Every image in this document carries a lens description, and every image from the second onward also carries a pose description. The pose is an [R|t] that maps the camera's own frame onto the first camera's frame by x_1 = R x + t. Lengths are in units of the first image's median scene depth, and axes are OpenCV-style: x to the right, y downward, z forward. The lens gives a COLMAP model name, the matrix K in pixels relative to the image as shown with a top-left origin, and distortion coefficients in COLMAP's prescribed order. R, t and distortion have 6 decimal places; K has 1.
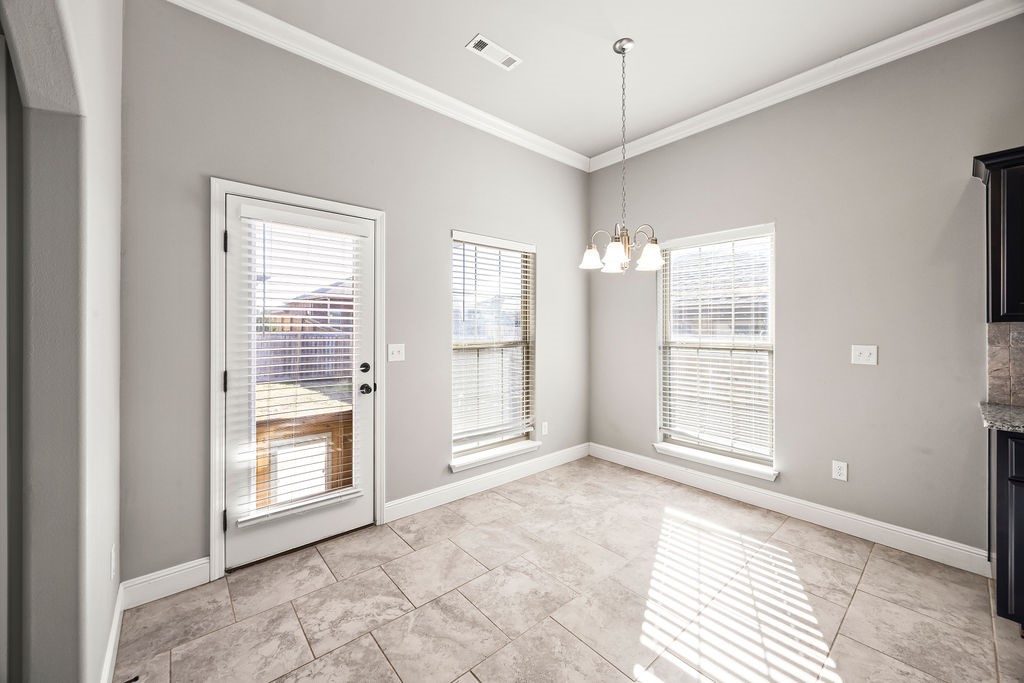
lens RADIAL K [[395.1, 0, 508.2], [0, 395.1, 330.0], [0, 0, 1]] dist [-0.002050, -0.000217]
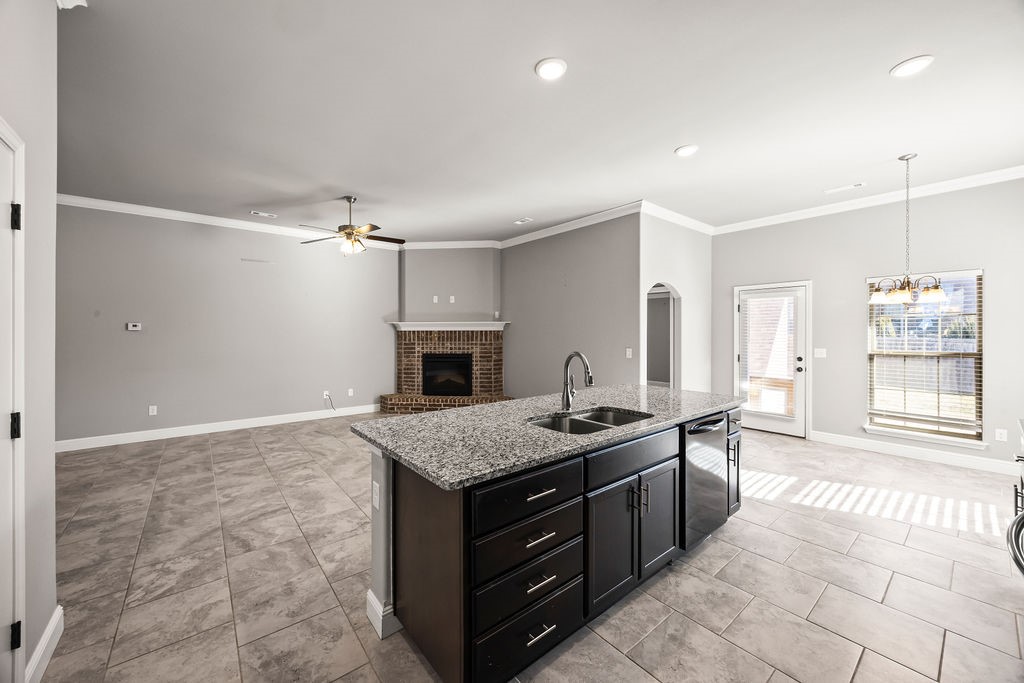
lens RADIAL K [[395.1, 0, 510.1], [0, 395.1, 336.7], [0, 0, 1]] dist [-0.002050, -0.000217]
pose [[-0.011102, 0.011102, -0.999877, 1.665948], [-0.004290, 0.999929, 0.011150, -0.036628], [0.999929, 0.004413, -0.011054, -0.467684]]
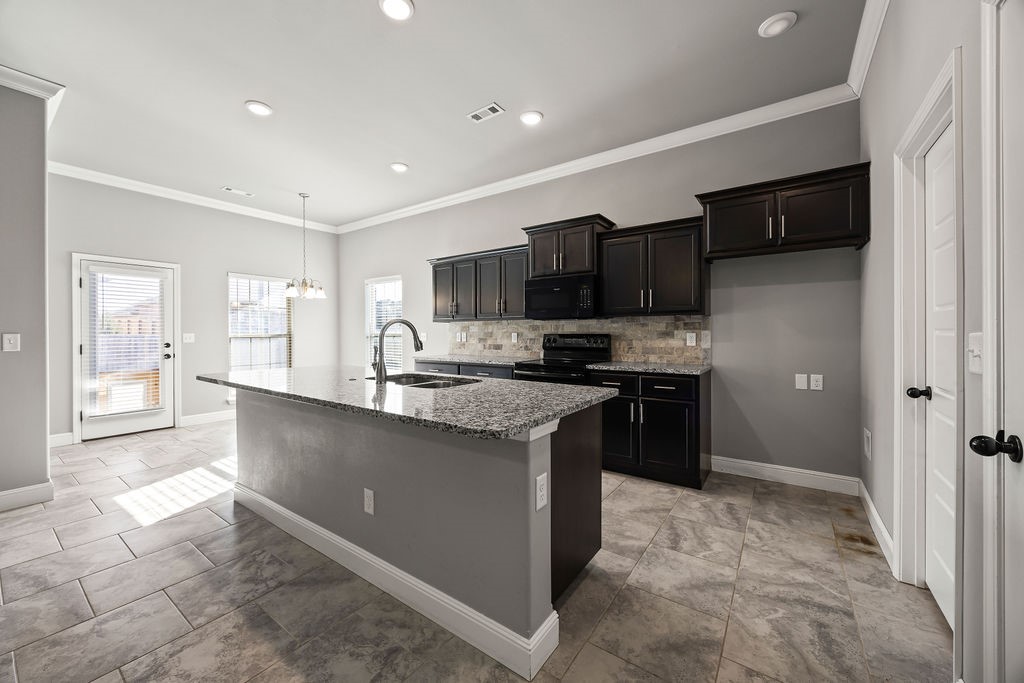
lens RADIAL K [[395.1, 0, 509.6], [0, 395.1, 336.4], [0, 0, 1]] dist [-0.002050, -0.000217]
pose [[0.970663, -0.004532, 0.240401, 0.787768], [0.003475, 0.999982, 0.004821, 0.047313], [-0.240419, -0.003845, 0.970662, -1.255996]]
